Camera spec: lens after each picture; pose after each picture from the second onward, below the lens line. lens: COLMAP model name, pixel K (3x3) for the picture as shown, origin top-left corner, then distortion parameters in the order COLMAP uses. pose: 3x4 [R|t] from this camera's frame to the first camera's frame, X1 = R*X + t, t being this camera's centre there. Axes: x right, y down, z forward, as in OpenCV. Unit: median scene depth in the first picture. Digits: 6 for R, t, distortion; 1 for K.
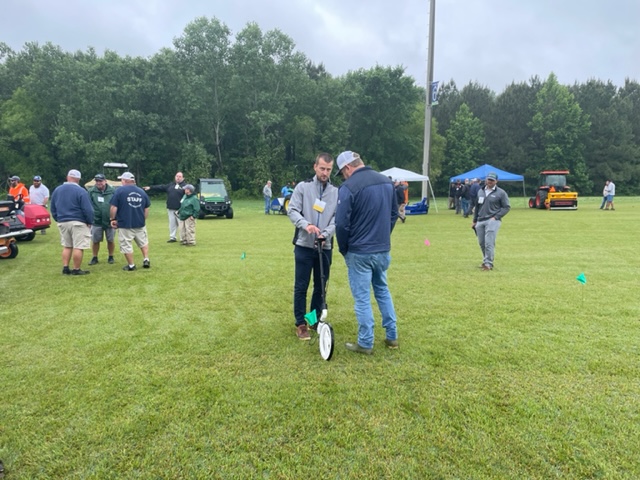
lens RADIAL K [[511.2, 0, 337.1], [0, 511.2, 248.4], [0, 0, 1]] dist [0.077083, -0.073011]
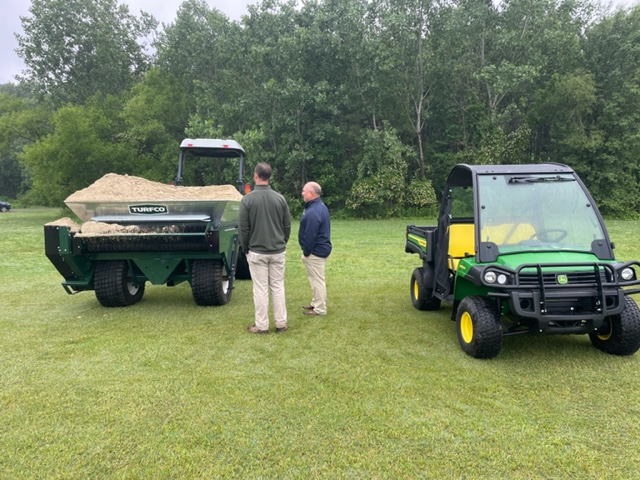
lens RADIAL K [[511.2, 0, 321.3], [0, 511.2, 240.5], [0, 0, 1]] dist [0.077083, -0.073011]
pose [[0.936113, 0.014232, -0.351412, -0.134908], [-0.027130, 0.999126, -0.031808, -0.050095], [0.350652, 0.039310, 0.935681, 0.419718]]
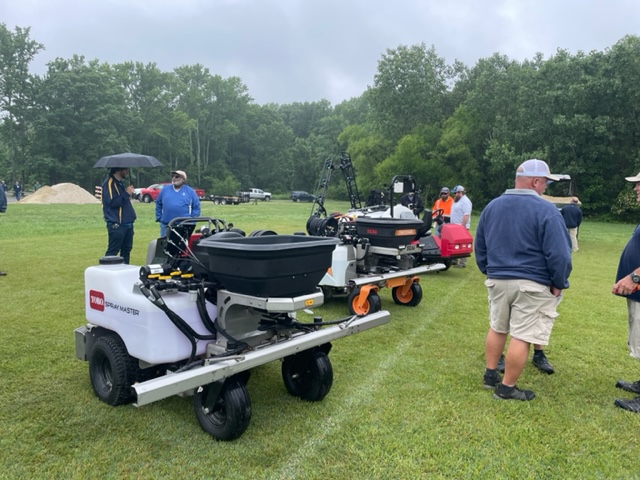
lens RADIAL K [[511.2, 0, 316.3], [0, 511.2, 242.5], [0, 0, 1]] dist [0.077083, -0.073011]
pose [[0.695837, 0.086252, -0.713002, -0.066514], [-0.118137, 0.992986, 0.004829, -0.013043], [0.708417, 0.080872, 0.701145, 0.118921]]
